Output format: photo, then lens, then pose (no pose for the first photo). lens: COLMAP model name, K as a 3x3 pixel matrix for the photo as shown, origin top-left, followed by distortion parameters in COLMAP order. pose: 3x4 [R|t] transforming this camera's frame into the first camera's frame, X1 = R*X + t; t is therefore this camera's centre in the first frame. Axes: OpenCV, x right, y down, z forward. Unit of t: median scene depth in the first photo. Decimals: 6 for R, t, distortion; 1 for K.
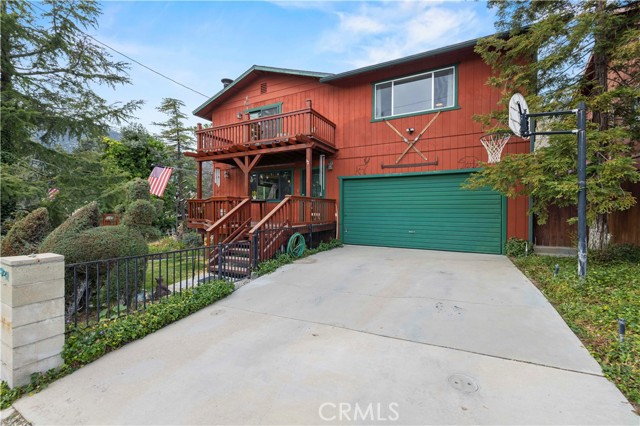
lens RADIAL K [[279.1, 0, 320.0], [0, 279.1, 213.0], [0, 0, 1]] dist [-0.000304, -0.000059]
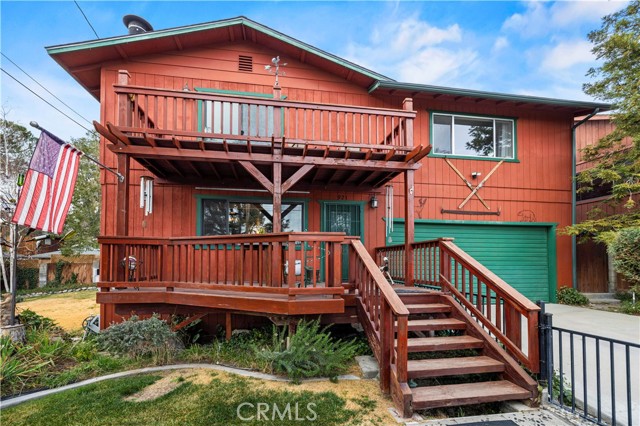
lens RADIAL K [[272.6, 0, 318.7], [0, 272.6, 252.6], [0, 0, 1]] dist [-0.002305, -0.000319]
pose [[0.784455, 0.019826, 0.619869, -0.580542], [0.003088, 0.999352, -0.035871, -0.010897], [-0.620179, 0.030053, 0.783885, 0.584972]]
